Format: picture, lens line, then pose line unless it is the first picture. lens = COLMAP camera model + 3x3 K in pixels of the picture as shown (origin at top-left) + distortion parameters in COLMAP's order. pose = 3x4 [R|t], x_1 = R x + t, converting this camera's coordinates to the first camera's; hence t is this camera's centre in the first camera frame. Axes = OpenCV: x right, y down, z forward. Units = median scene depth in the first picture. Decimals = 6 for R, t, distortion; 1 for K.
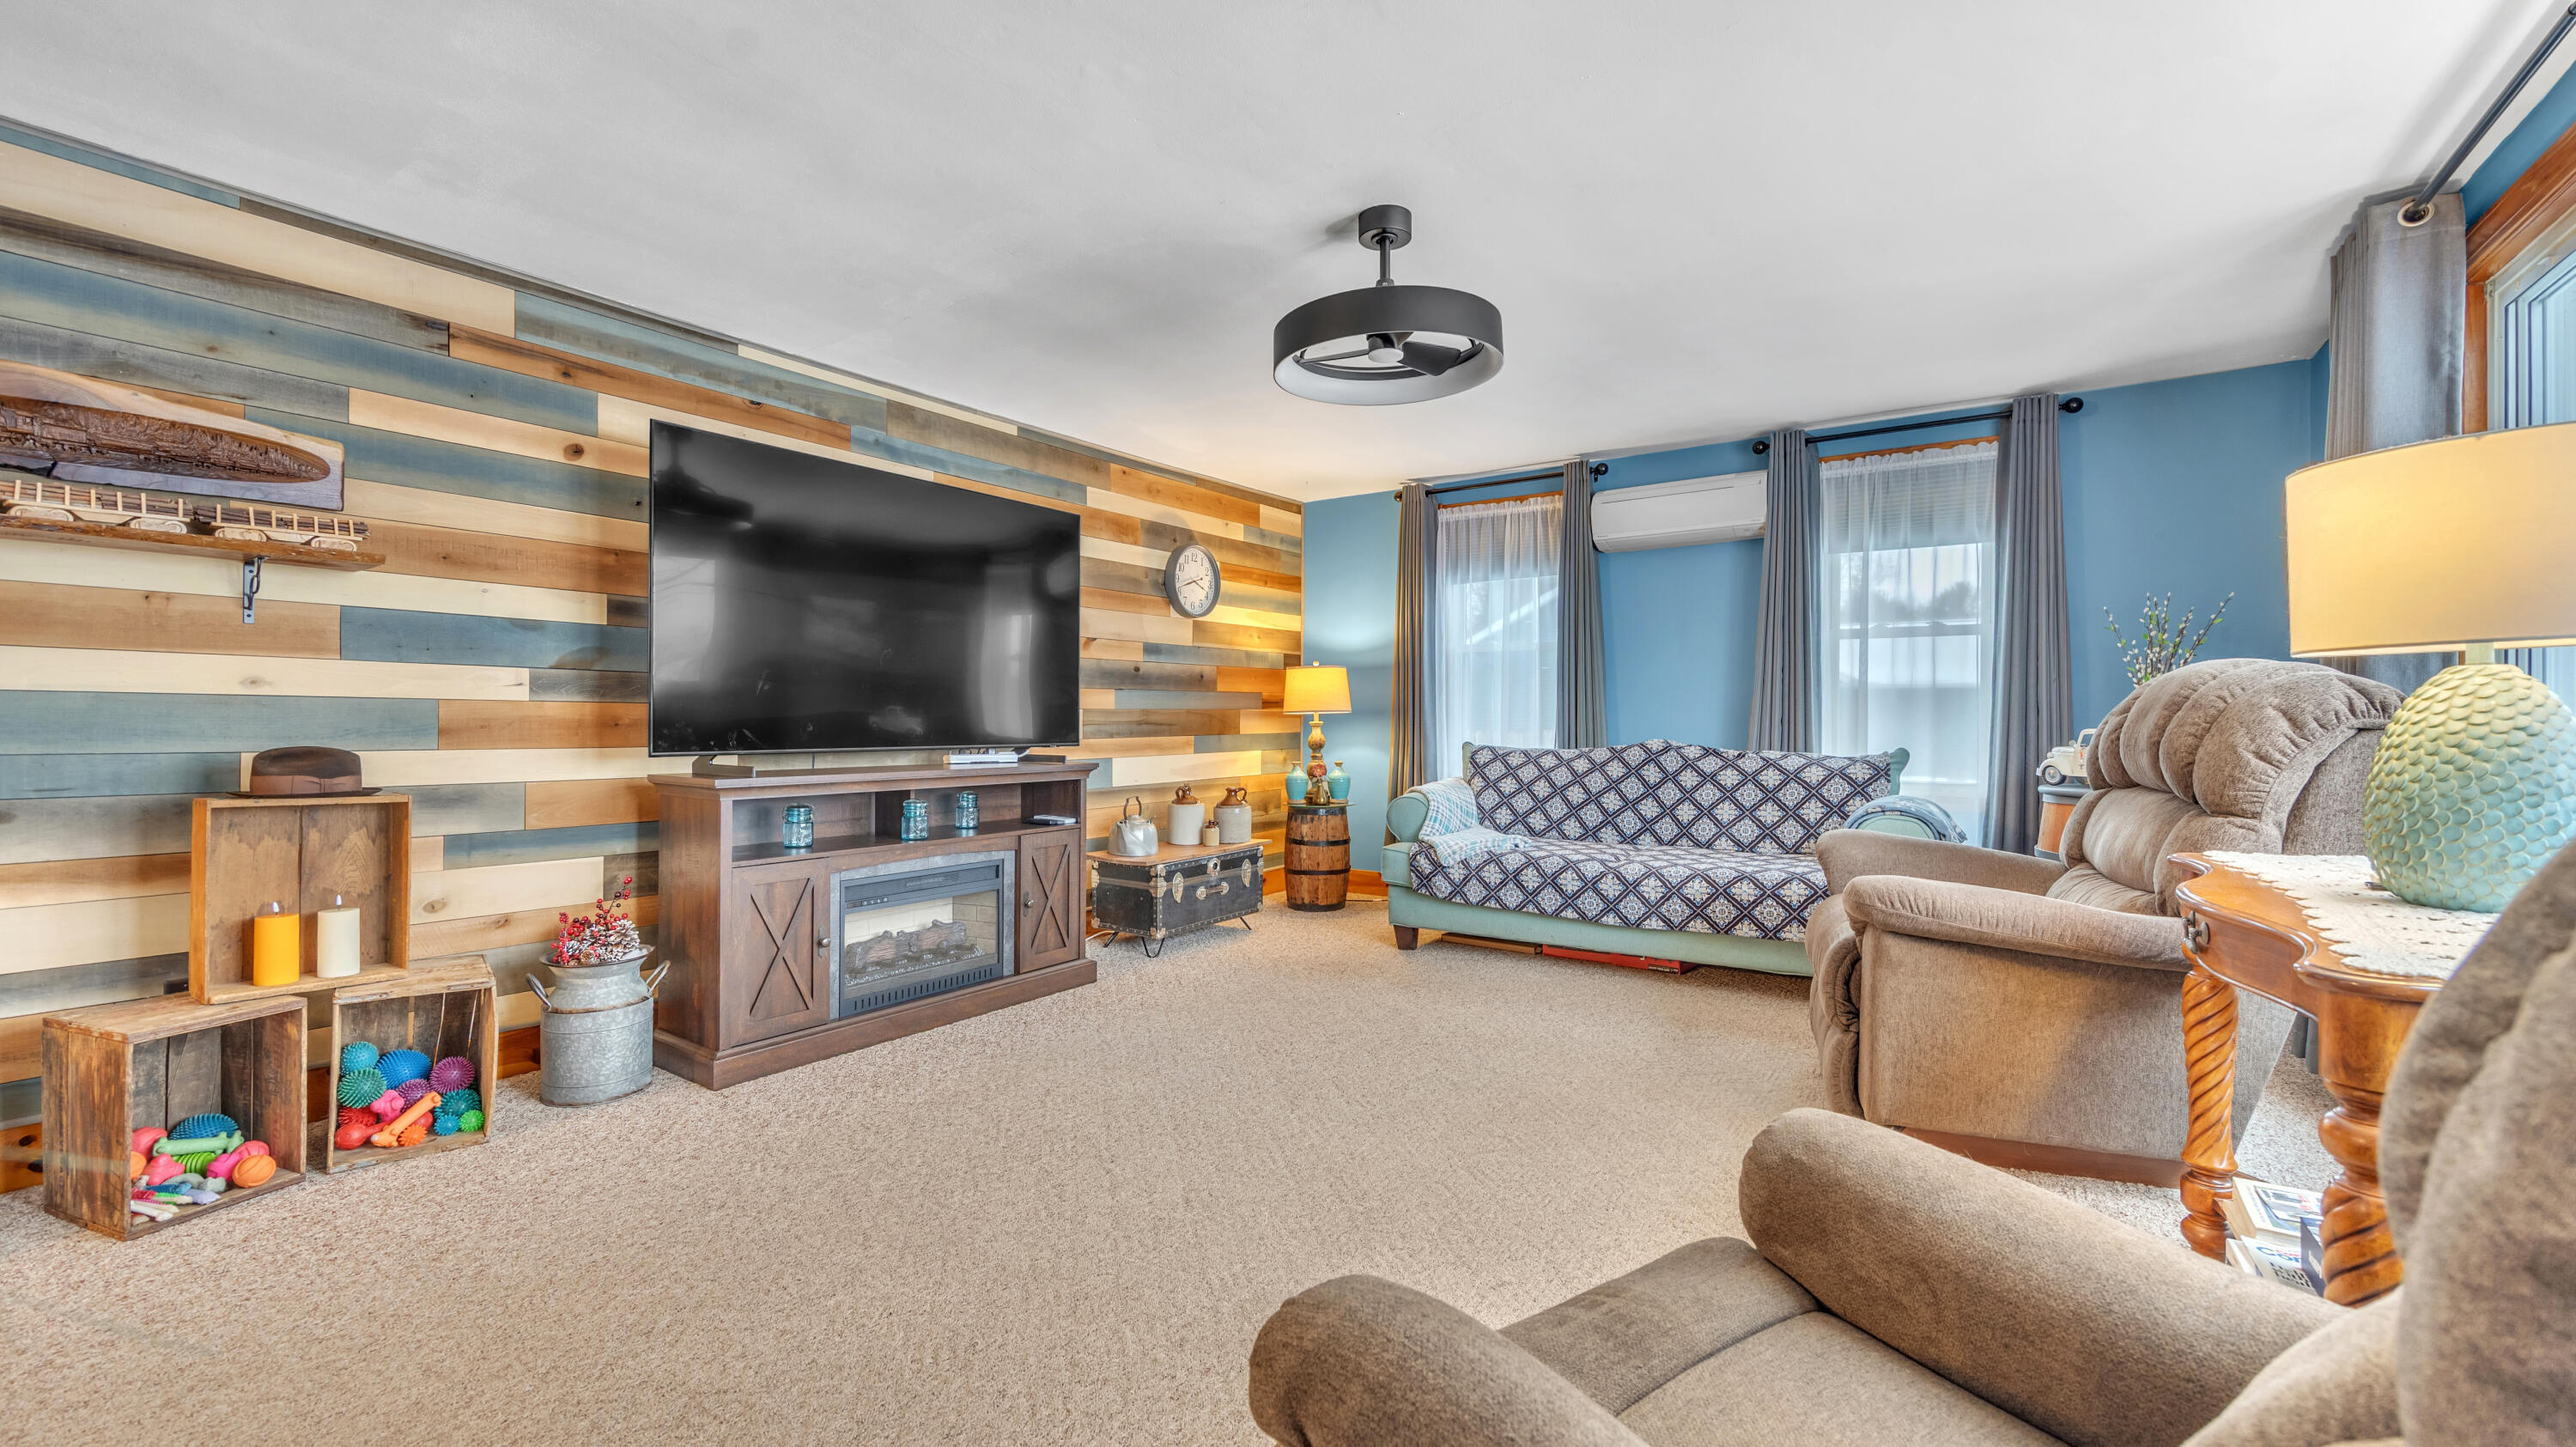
lens RADIAL K [[1008.8, 0, 1288.0], [0, 1008.8, 723.5], [0, 0, 1]] dist [-0.000311, -0.000089]
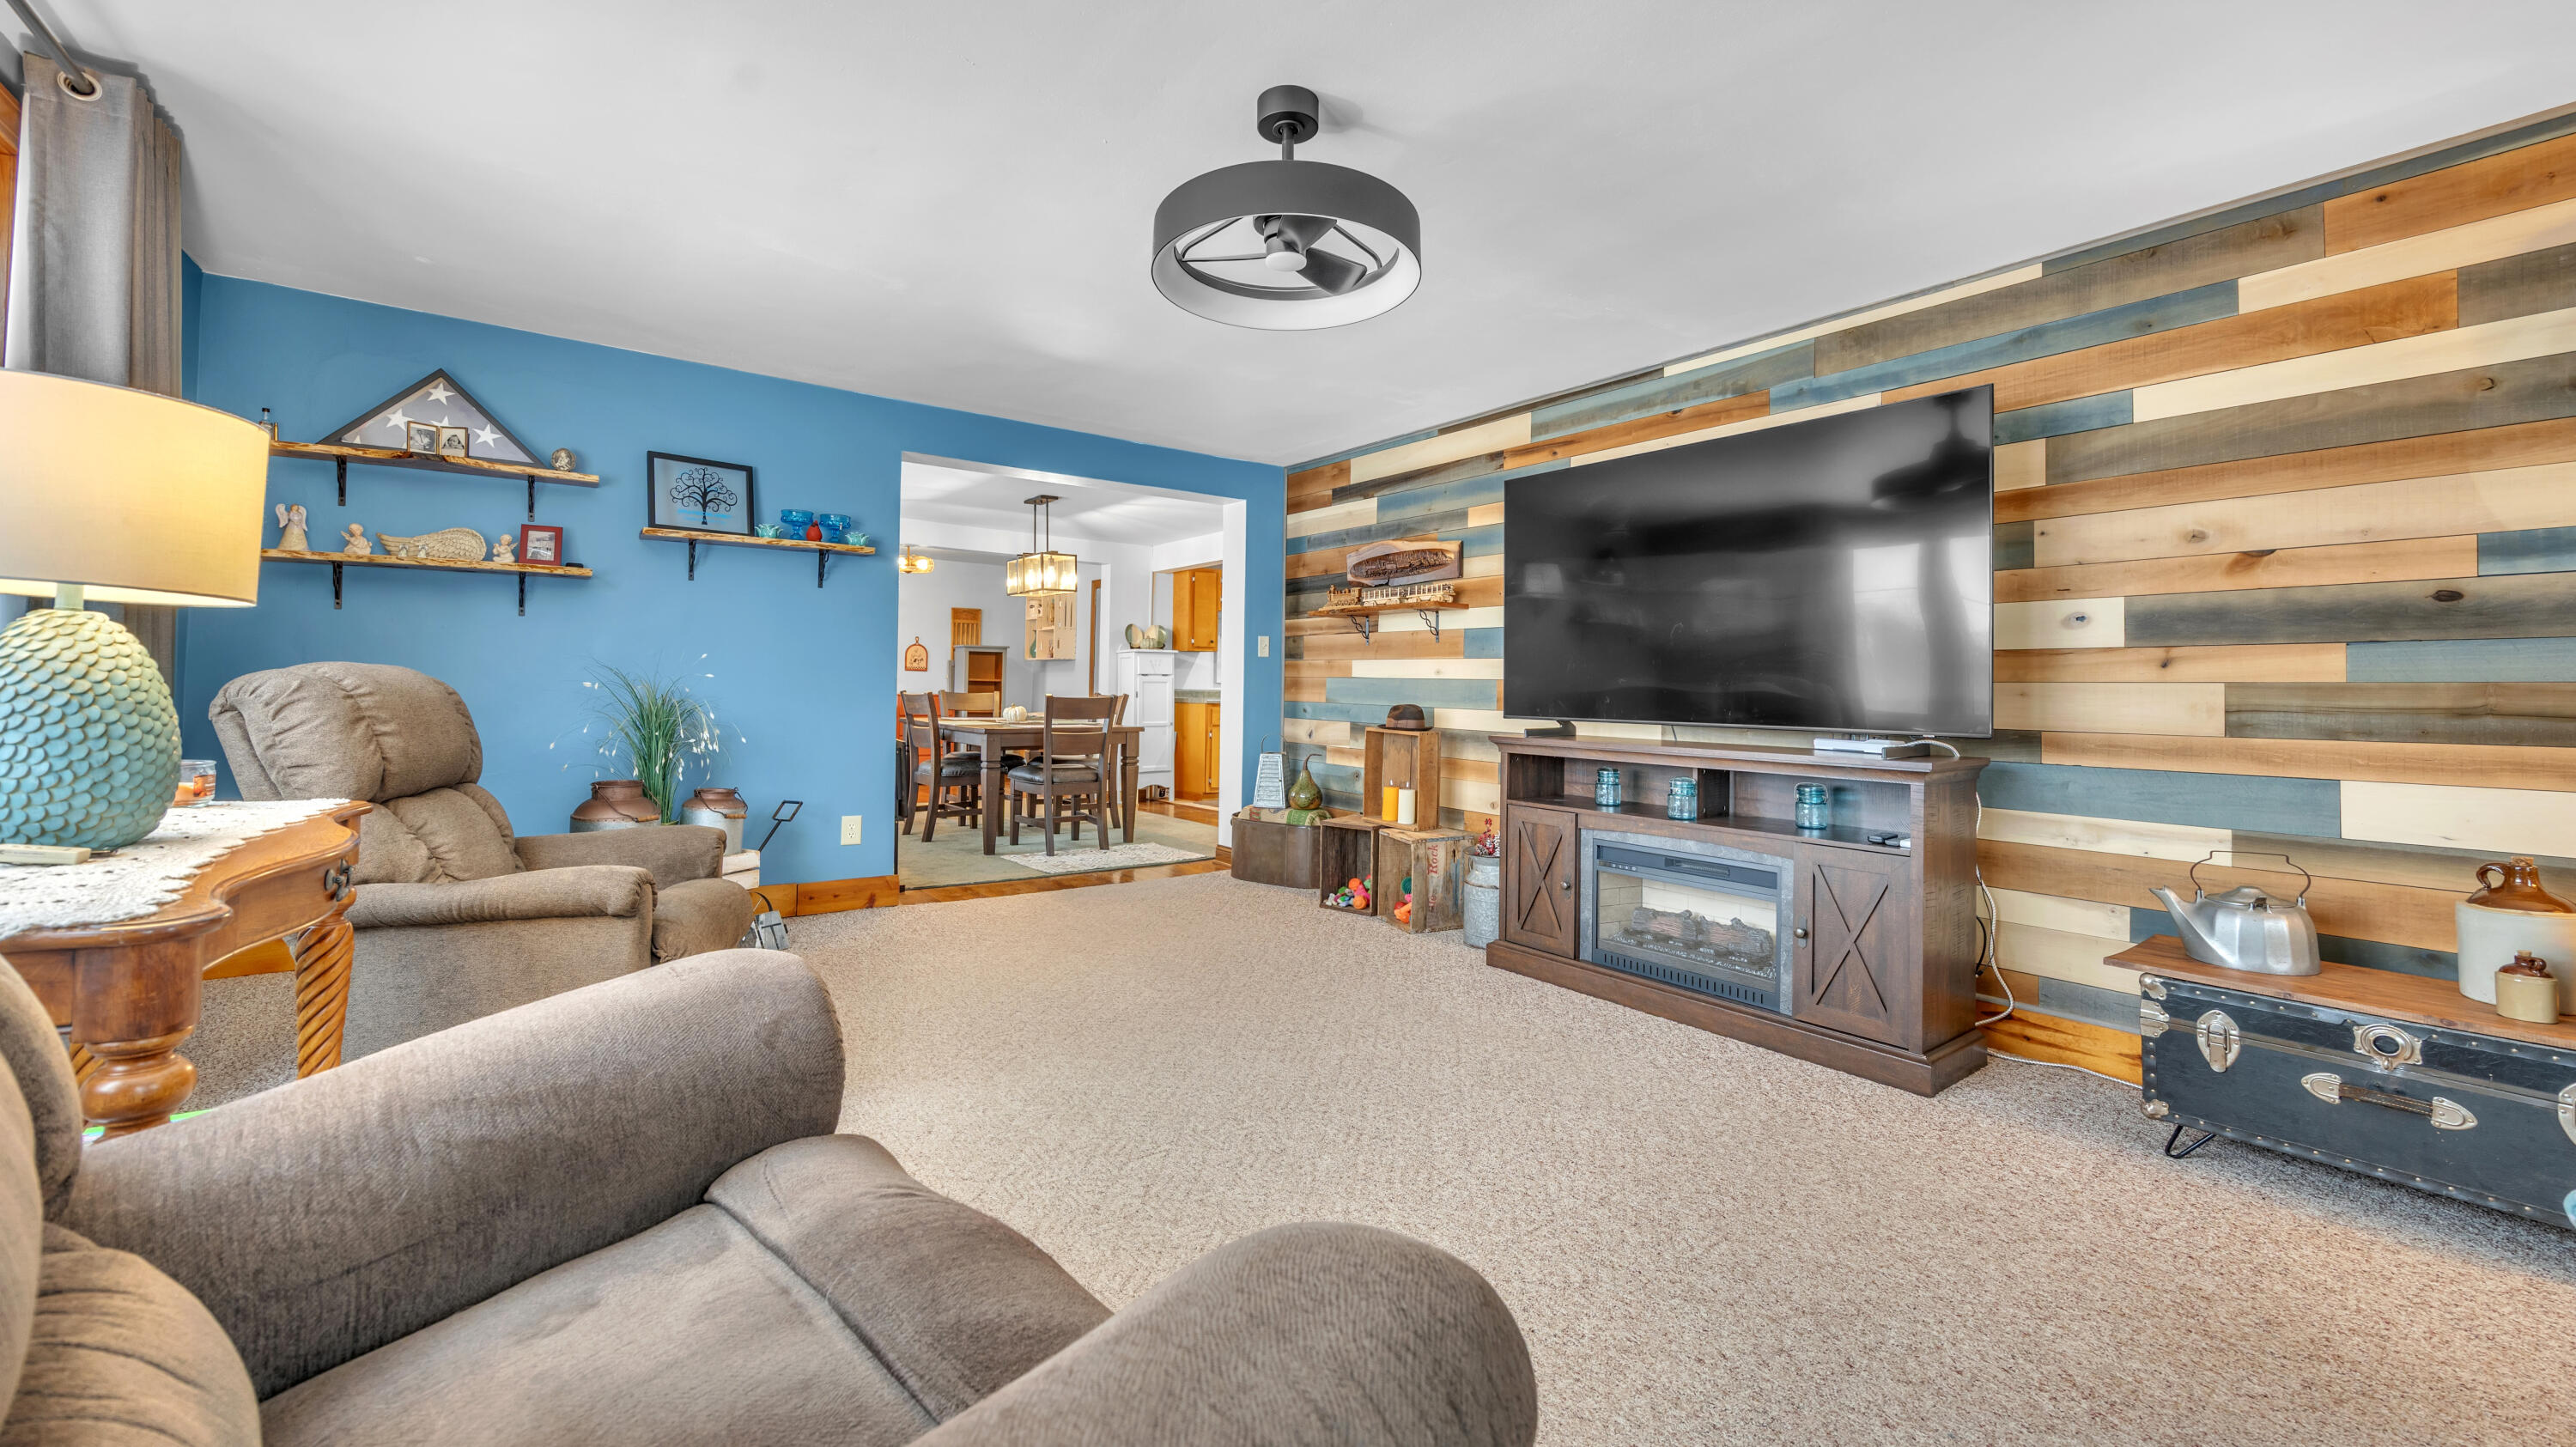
lens RADIAL K [[1007.5, 0, 1289.9], [0, 1007.5, 669.0], [0, 0, 1]] dist [0.000105, 0.000066]
pose [[-0.301652, -0.024353, -0.953107, 0.653269], [-0.018042, 0.999641, -0.019831, -0.002288], [0.953247, 0.011214, -0.301983, 0.923323]]
